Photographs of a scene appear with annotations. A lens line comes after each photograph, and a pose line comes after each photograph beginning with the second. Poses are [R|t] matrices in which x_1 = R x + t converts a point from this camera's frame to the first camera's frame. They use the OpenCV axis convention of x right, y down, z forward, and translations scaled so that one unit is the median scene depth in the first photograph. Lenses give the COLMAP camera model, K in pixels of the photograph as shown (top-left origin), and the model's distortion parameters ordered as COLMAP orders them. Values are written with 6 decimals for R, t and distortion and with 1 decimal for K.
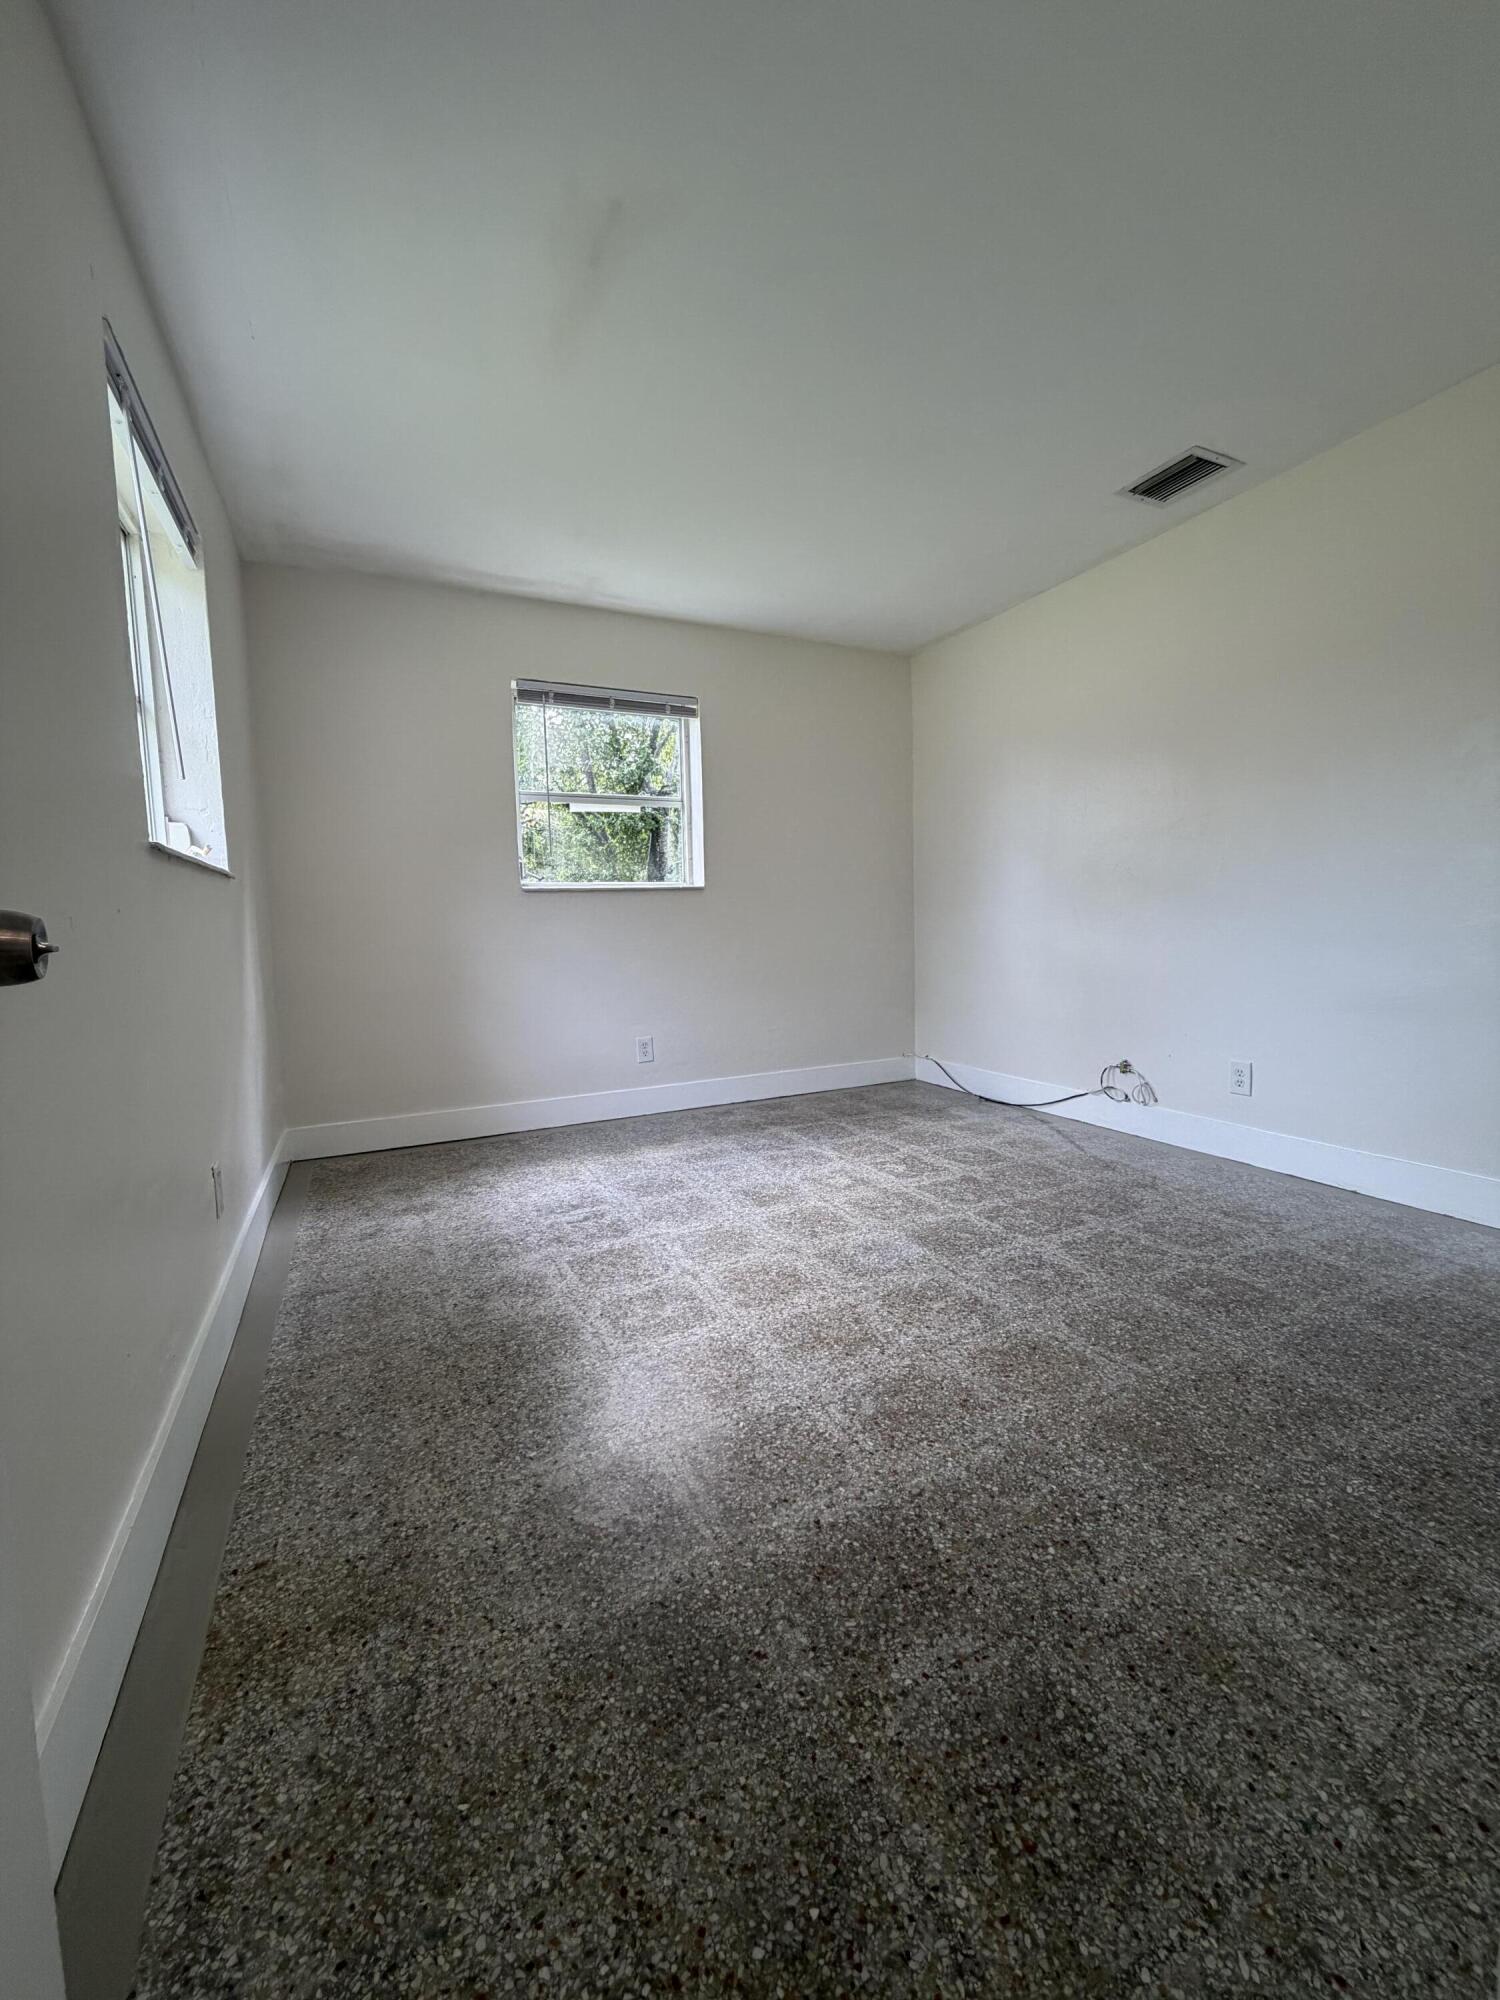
lens RADIAL K [[795.6, 0, 748.6], [0, 795.6, 994.7], [0, 0, 1]] dist [0.000544, 0.000194]
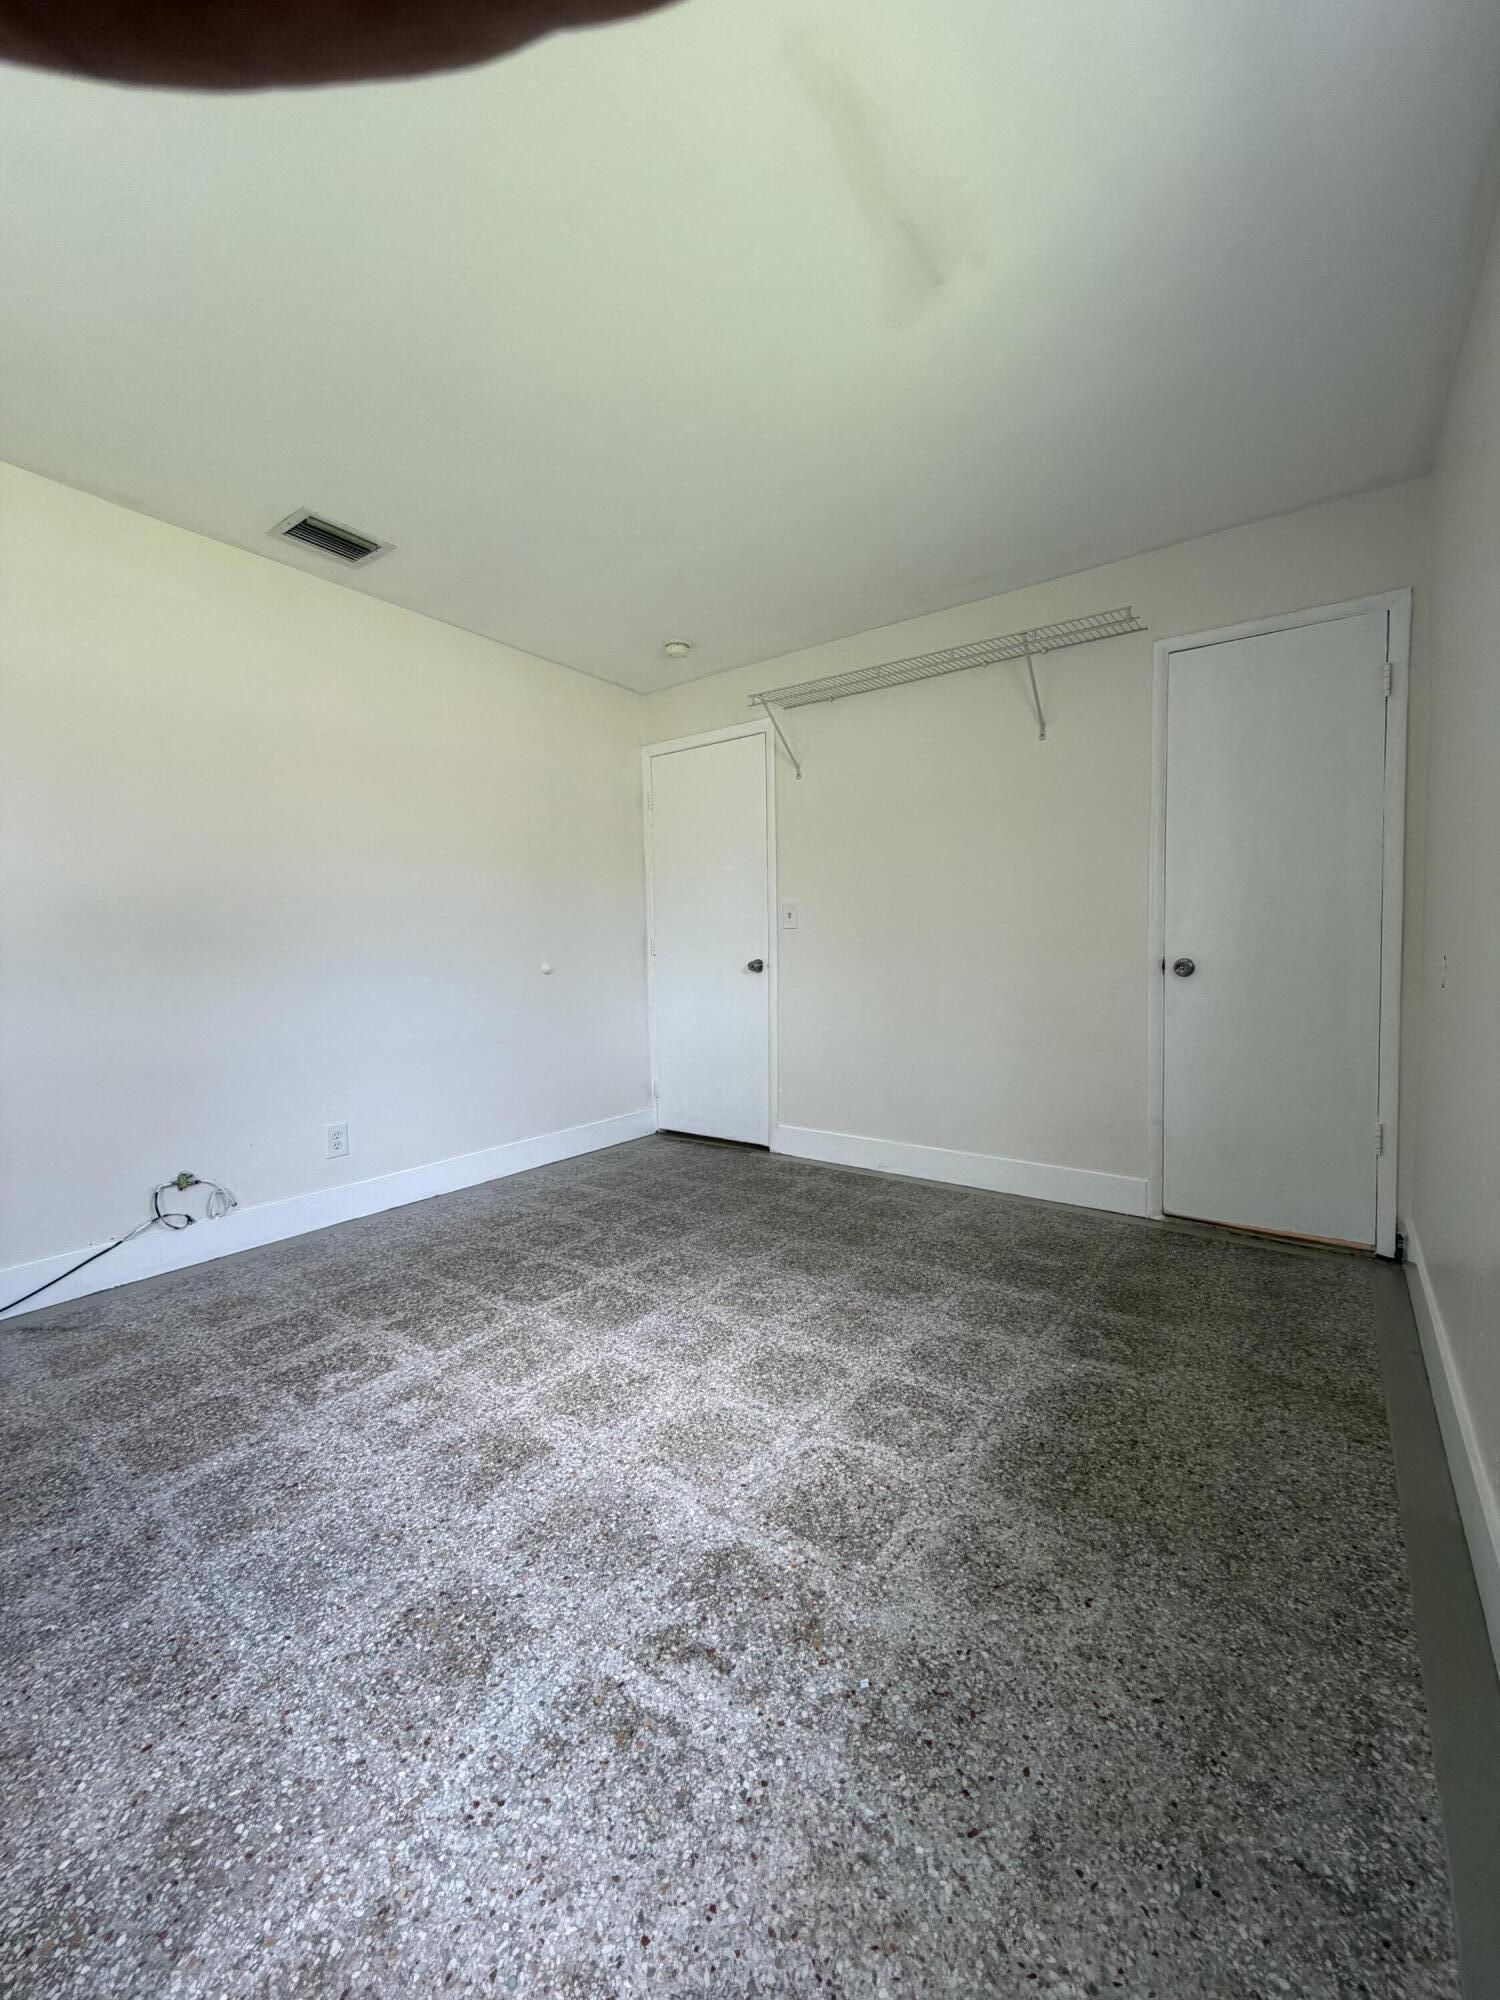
lens RADIAL K [[795.6, 0, 748.6], [0, 795.6, 994.7], [0, 0, 1]] dist [0.000544, 0.000194]
pose [[-0.472610, -0.010310, 0.881211, -0.638364], [0.105389, 0.992095, 0.068130, -0.114469], [-0.874947, 0.125069, -0.467787, 1.193527]]
